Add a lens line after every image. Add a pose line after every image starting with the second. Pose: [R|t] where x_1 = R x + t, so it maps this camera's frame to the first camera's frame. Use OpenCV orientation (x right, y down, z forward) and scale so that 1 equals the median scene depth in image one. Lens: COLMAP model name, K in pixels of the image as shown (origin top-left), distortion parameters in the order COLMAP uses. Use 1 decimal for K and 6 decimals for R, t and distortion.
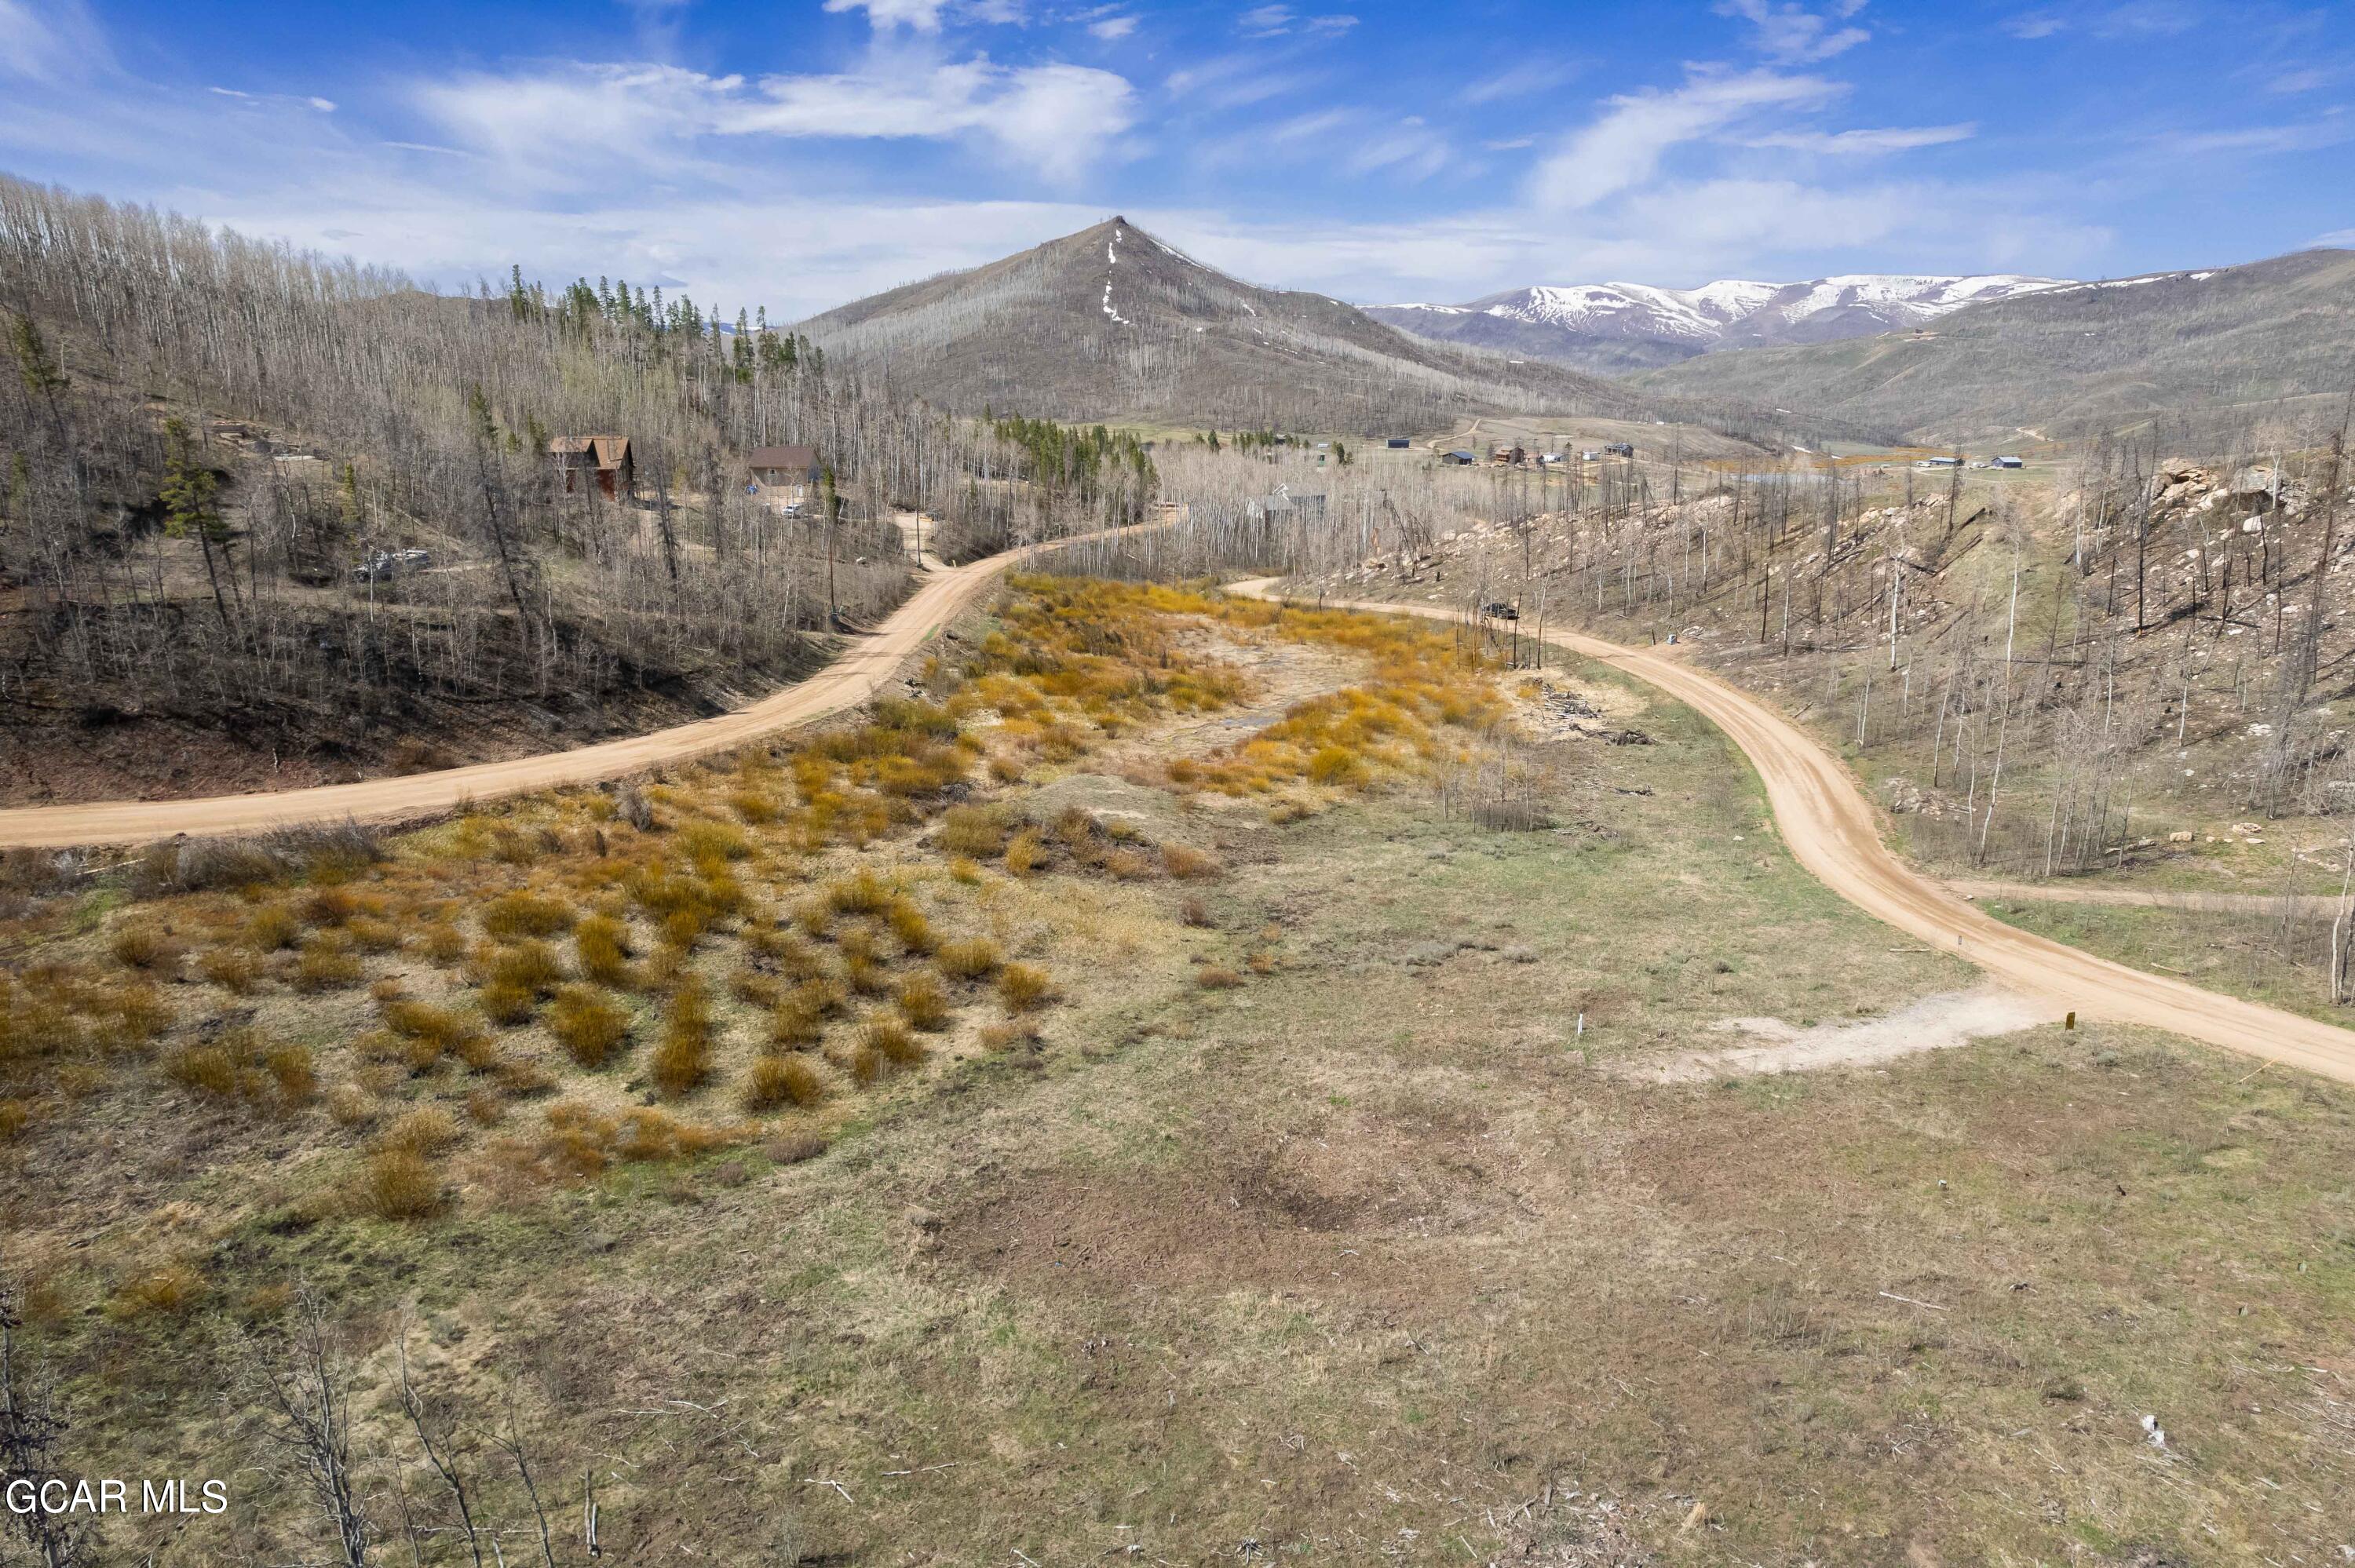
lens RADIAL K [[1508.9, 0, 1202.5], [0, 1508.9, 812.1], [0, 0, 1]] dist [-0.074808, 0.063709]
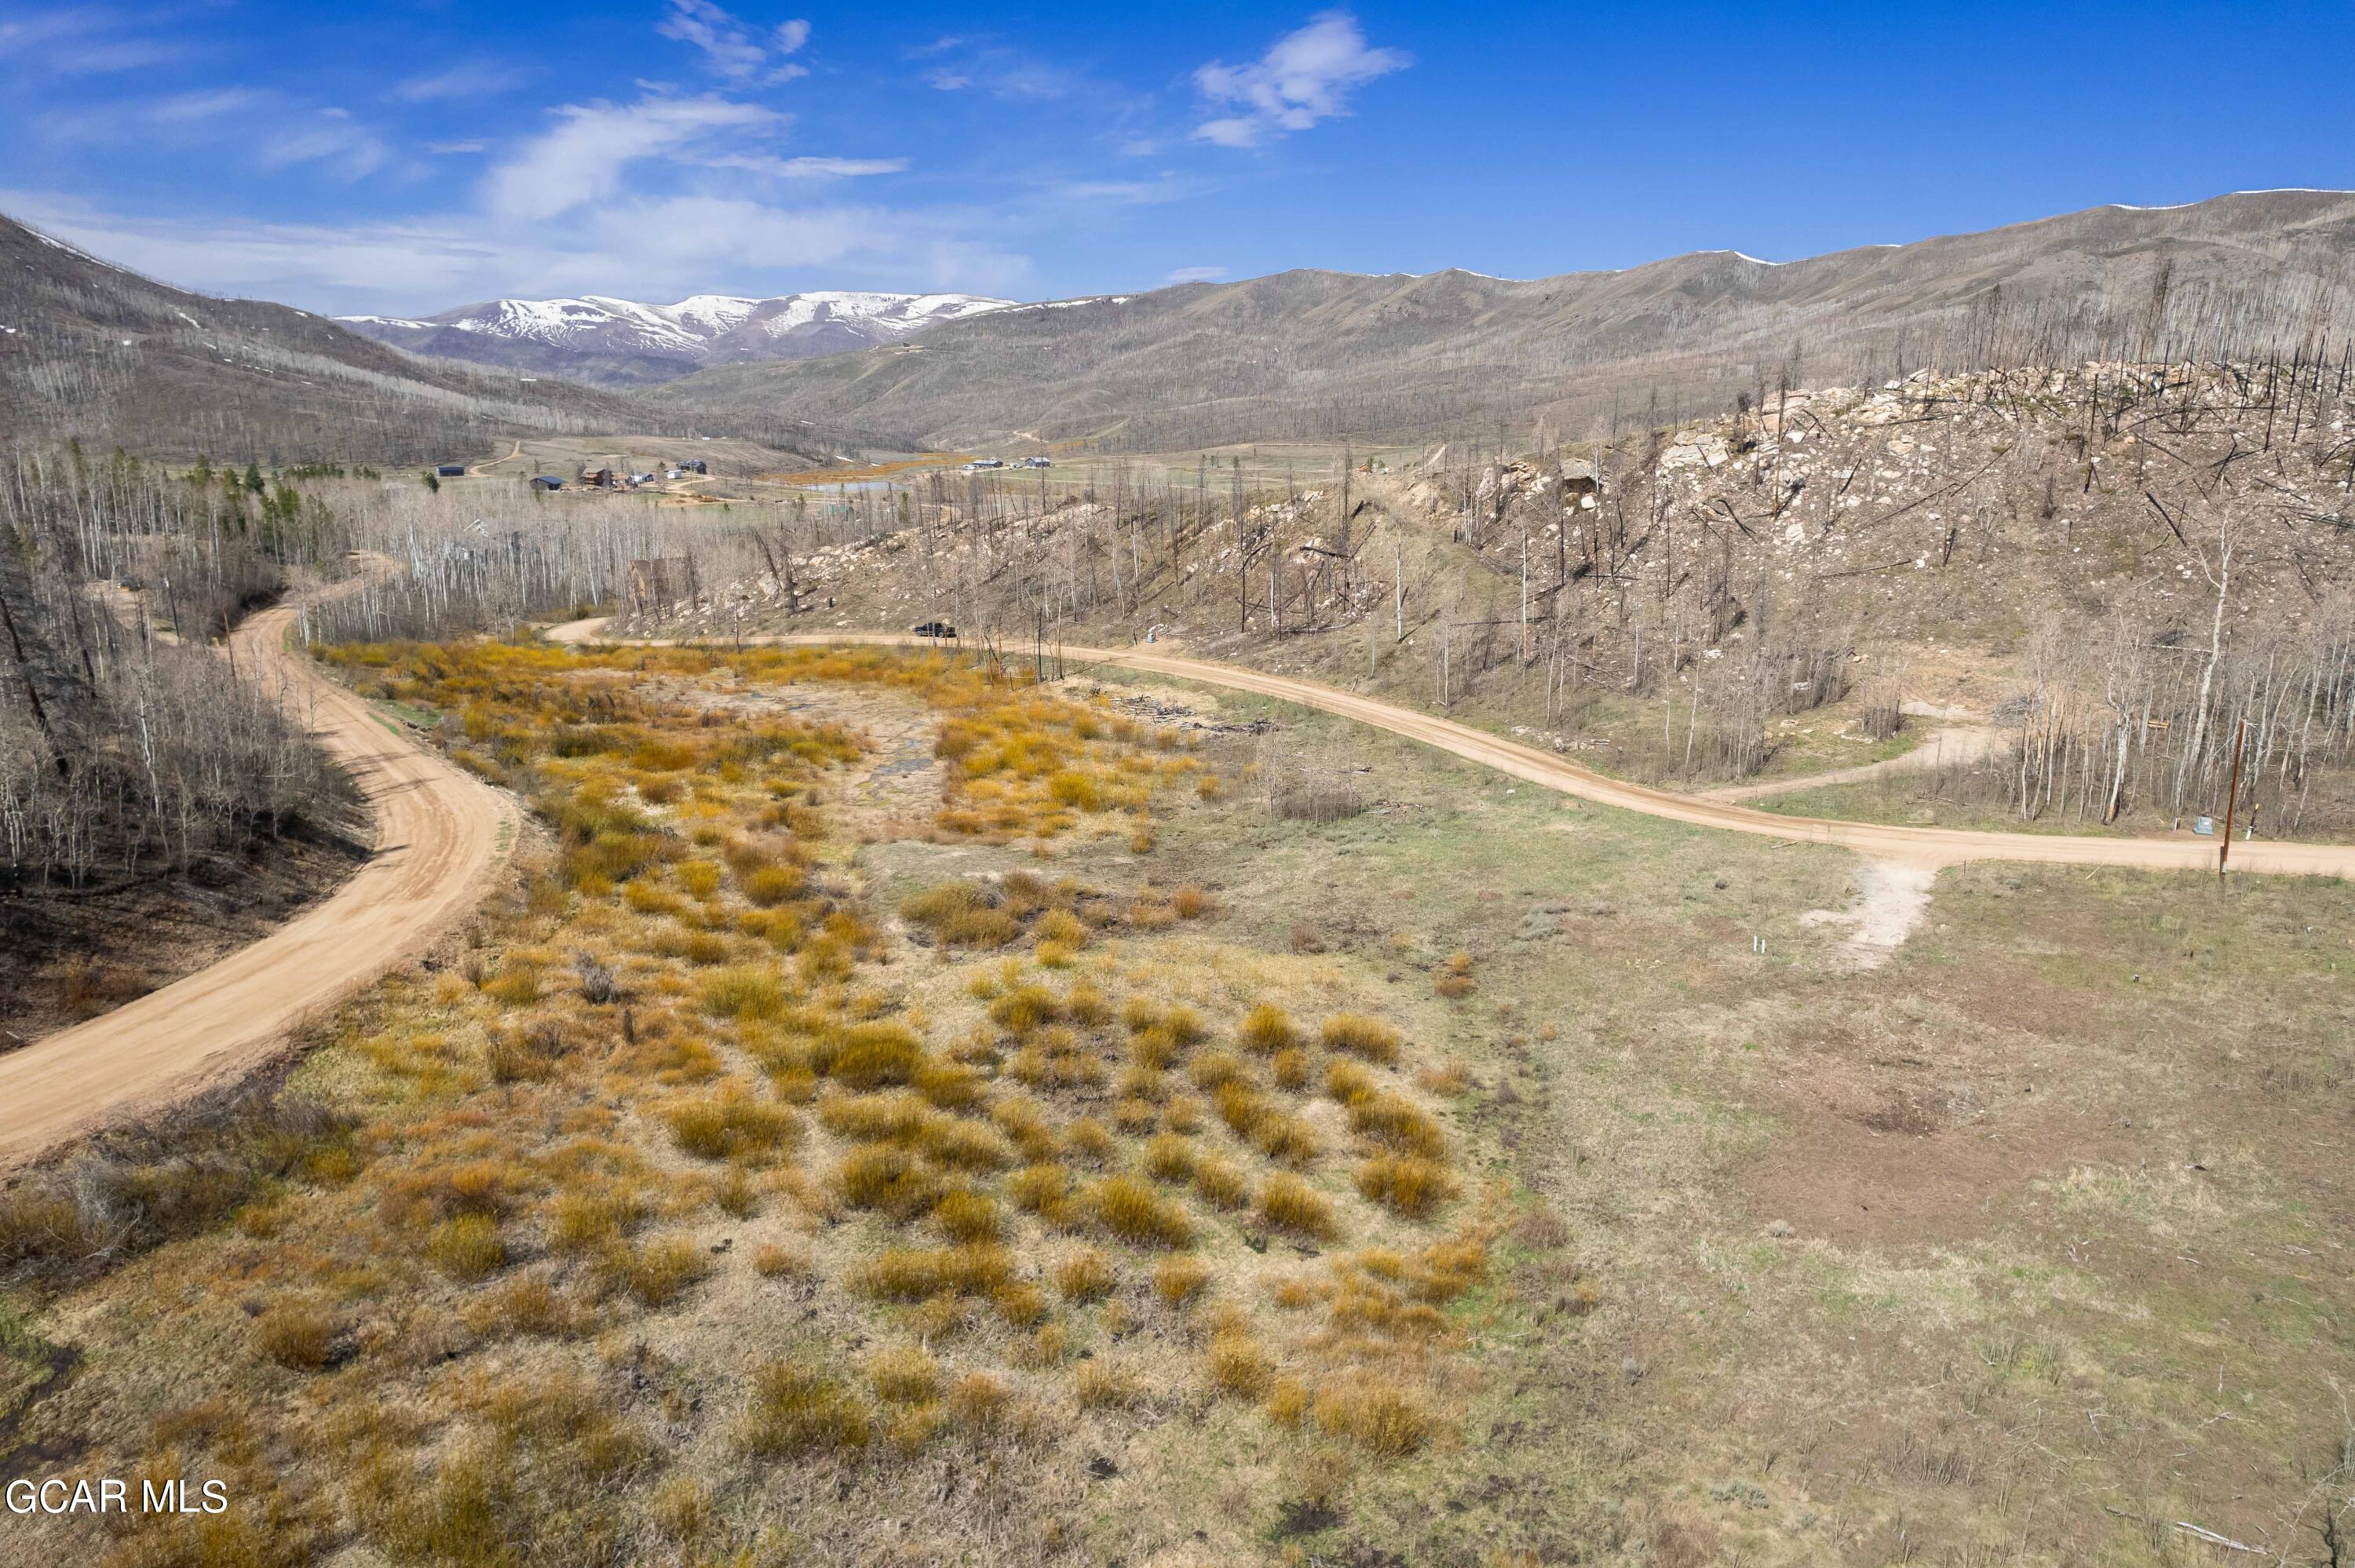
lens RADIAL K [[1508.9, 0, 1213.3], [0, 1508.9, 771.2], [0, 0, 1]] dist [-0.074808, 0.063709]
pose [[0.800478, -0.150428, 0.580177, -0.382717], [0.170266, 0.985185, 0.020521, -0.046530], [-0.574669, 0.082358, 0.814232, 0.133321]]
